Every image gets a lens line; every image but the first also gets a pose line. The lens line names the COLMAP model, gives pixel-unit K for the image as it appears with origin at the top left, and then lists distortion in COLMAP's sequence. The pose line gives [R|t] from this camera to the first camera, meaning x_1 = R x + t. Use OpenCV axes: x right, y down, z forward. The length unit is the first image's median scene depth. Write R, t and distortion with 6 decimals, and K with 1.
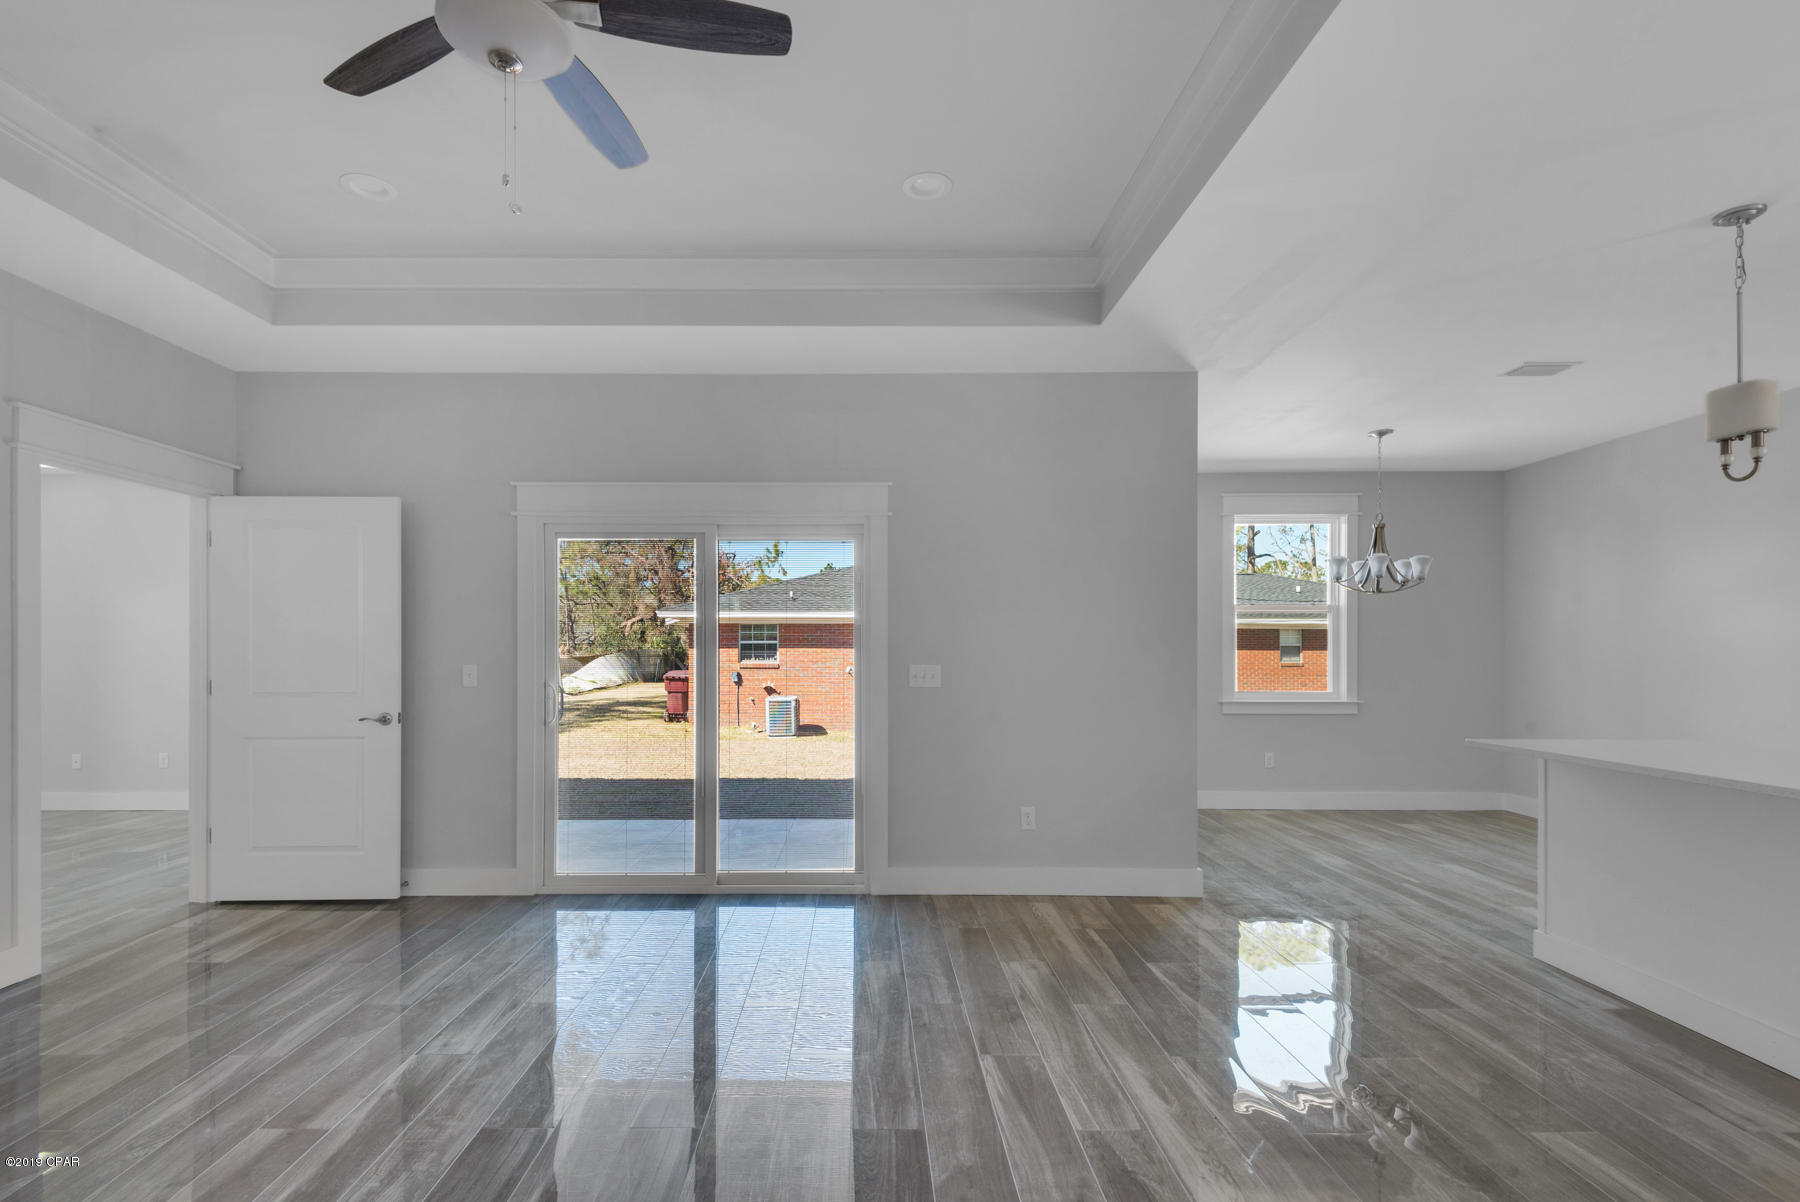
lens RADIAL K [[841.6, 0, 864.4], [0, 841.6, 646.0], [0, 0, 1]] dist [-0.001876, -0.000822]
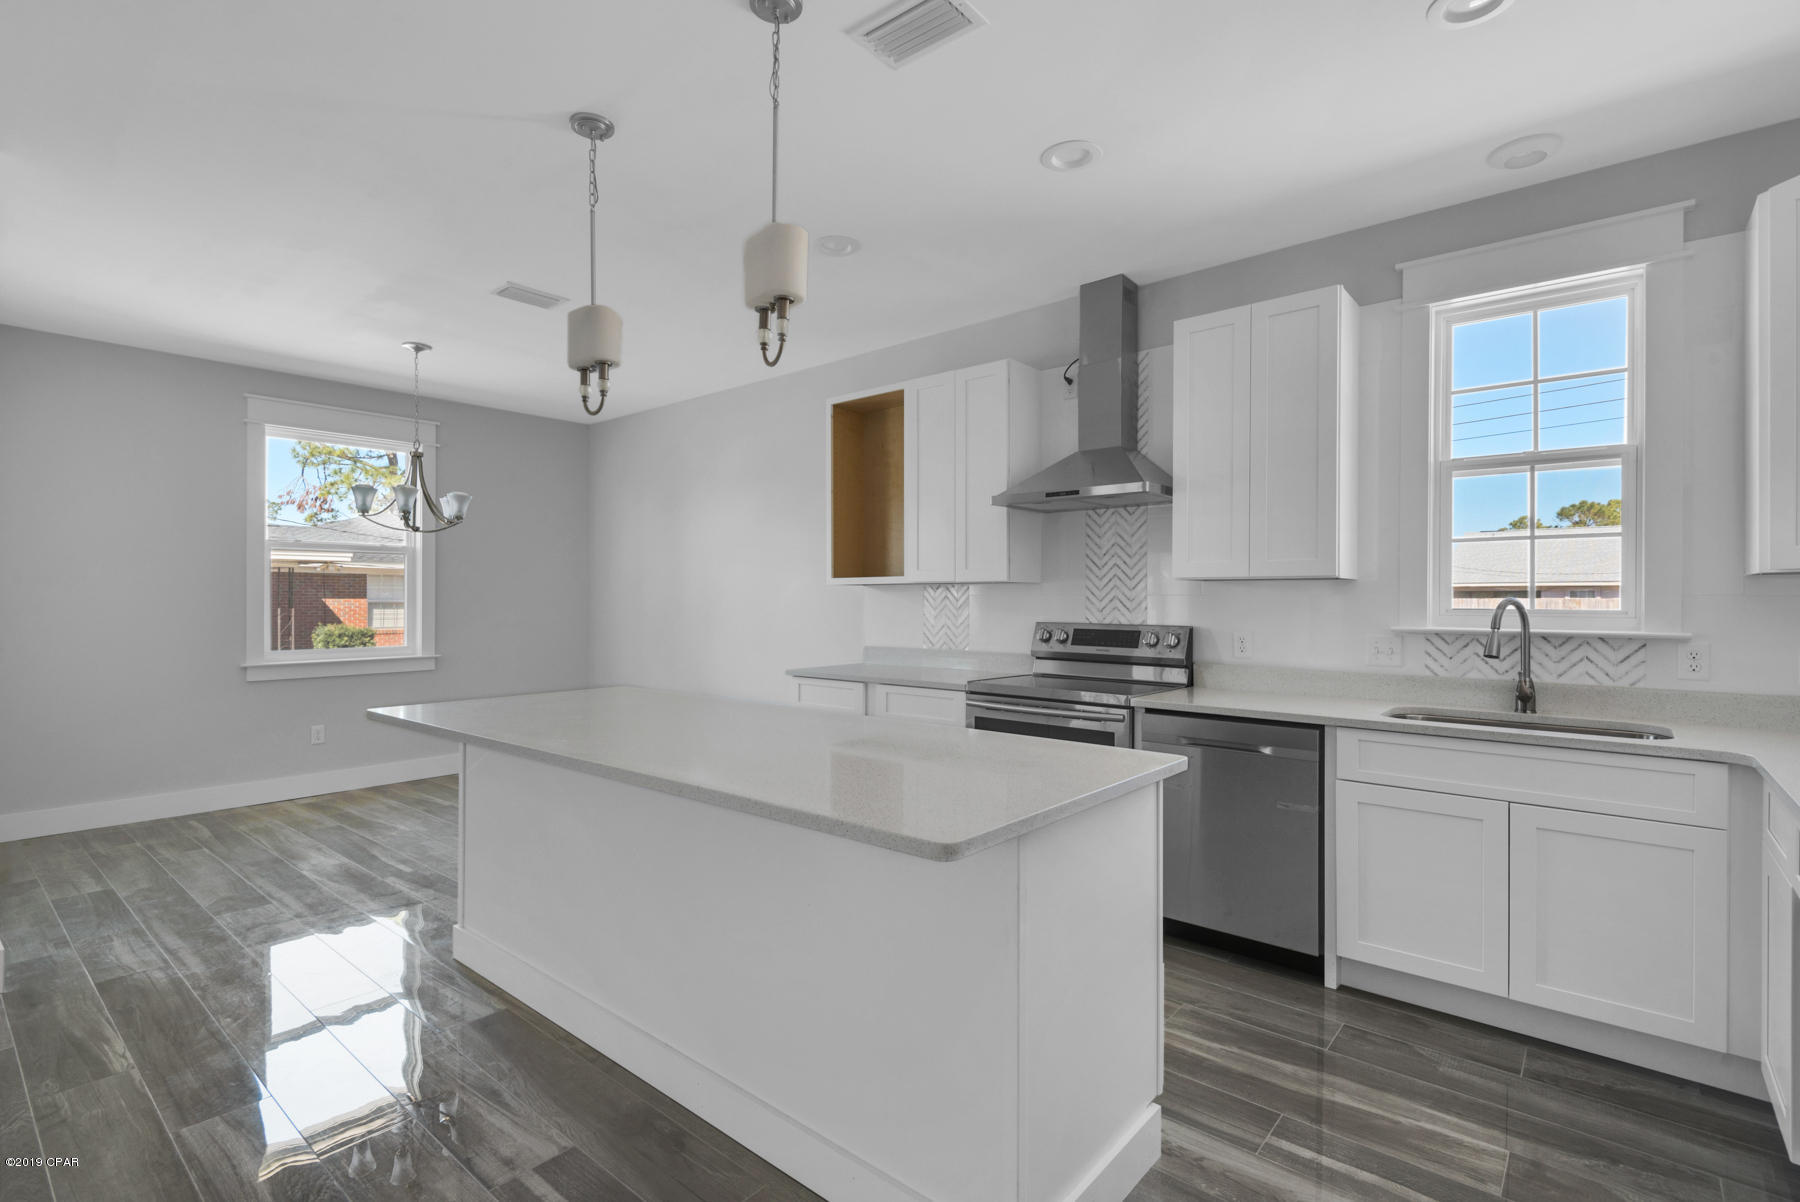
lens RADIAL K [[817.4, 0, 893.4], [0, 817.4, 606.5], [0, 0, 1]] dist [0.047472, -0.028949]
pose [[0.641472, -0.006656, 0.767118, 0.346027], [-0.002614, 0.999938, 0.010863, 0.004136], [-0.767142, -0.008974, 0.641414, 0.094481]]
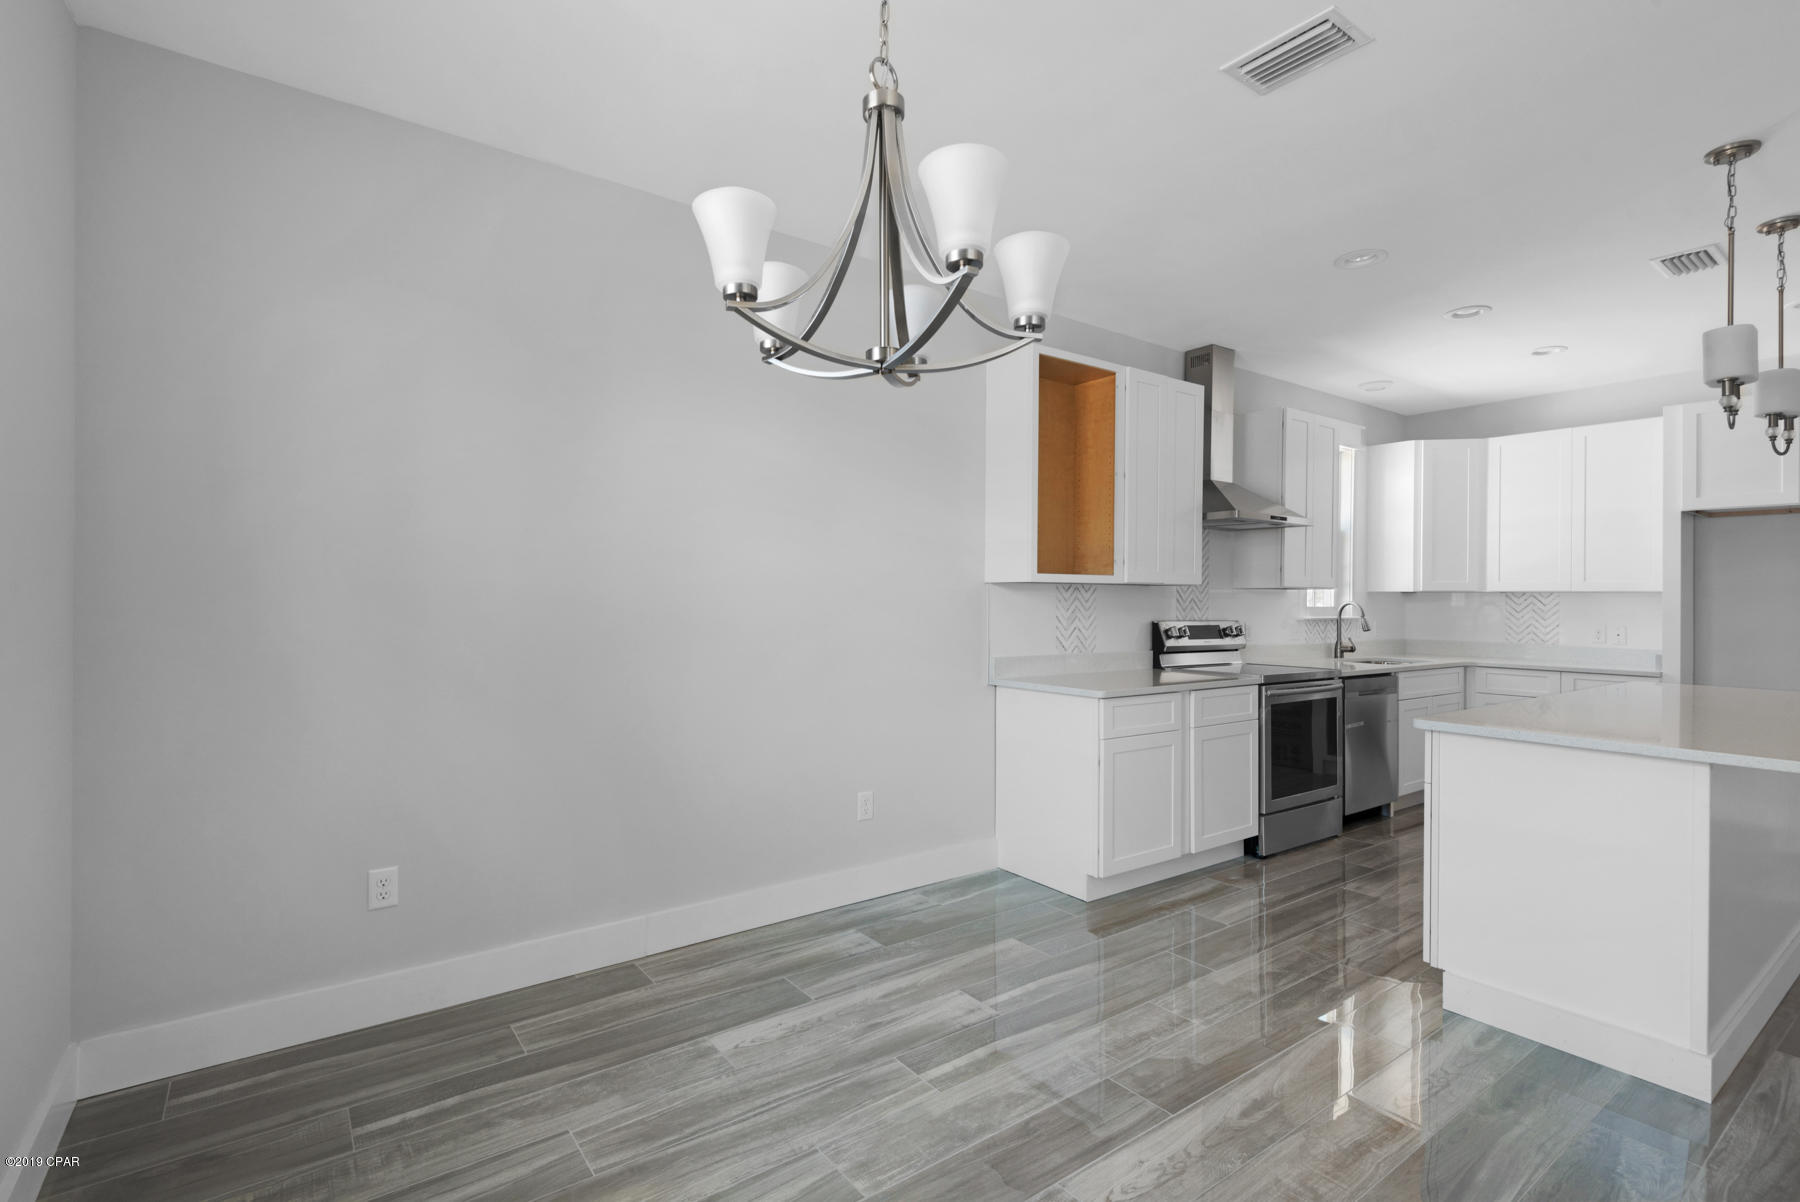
lens RADIAL K [[853.6, 0, 868.5], [0, 853.6, 567.8], [0, 0, 1]] dist [0.027756, -0.000194]
pose [[-0.586144, 0.022097, 0.809905, 0.500314], [-0.013958, 0.999204, -0.037364, 0.011421], [-0.810087, -0.033205, -0.585369, 1.477891]]
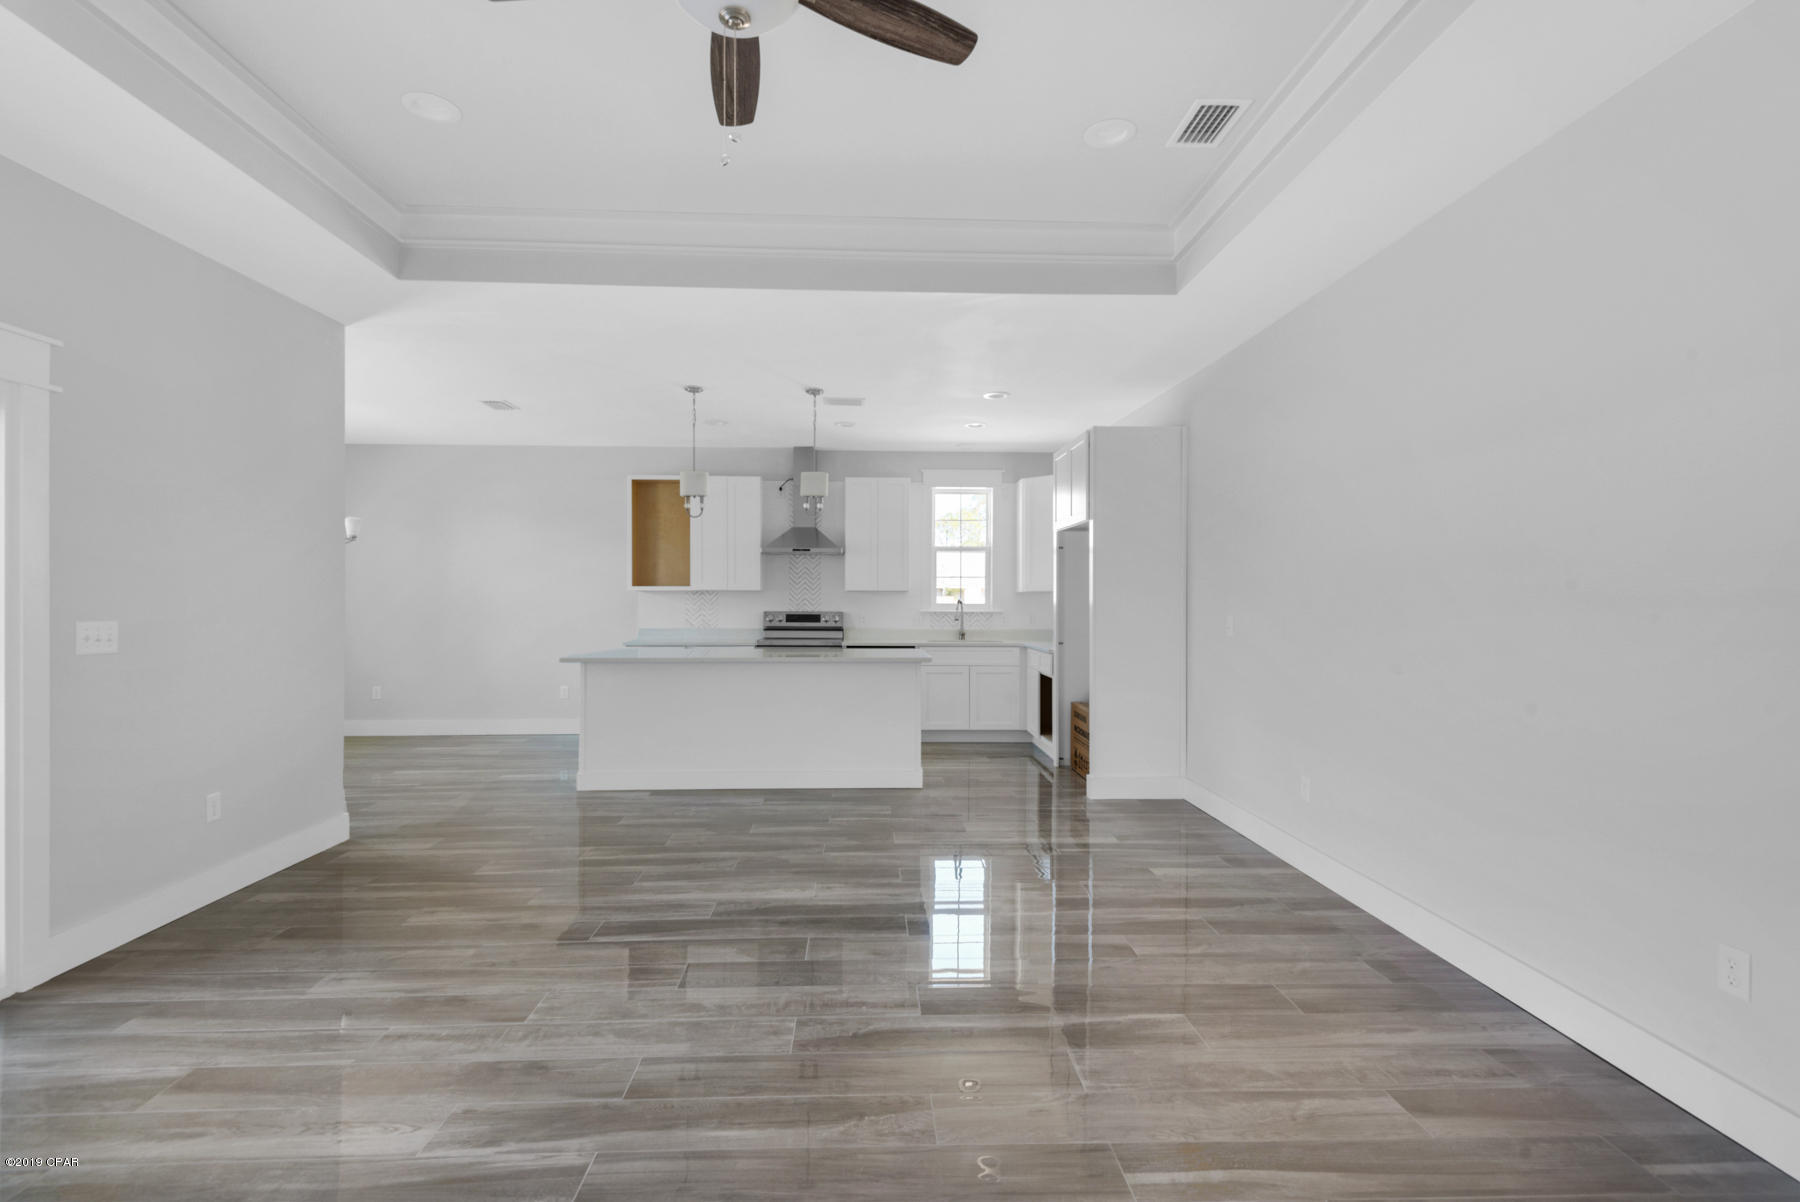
lens RADIAL K [[817.4, 0, 893.4], [0, 817.4, 606.5], [0, 0, 1]] dist [0.047472, -0.028949]
pose [[-0.055881, -0.011811, 0.998368, -0.632489], [-0.005119, 0.999920, 0.011543, -0.001278], [-0.998424, -0.004466, -0.055937, 0.385067]]
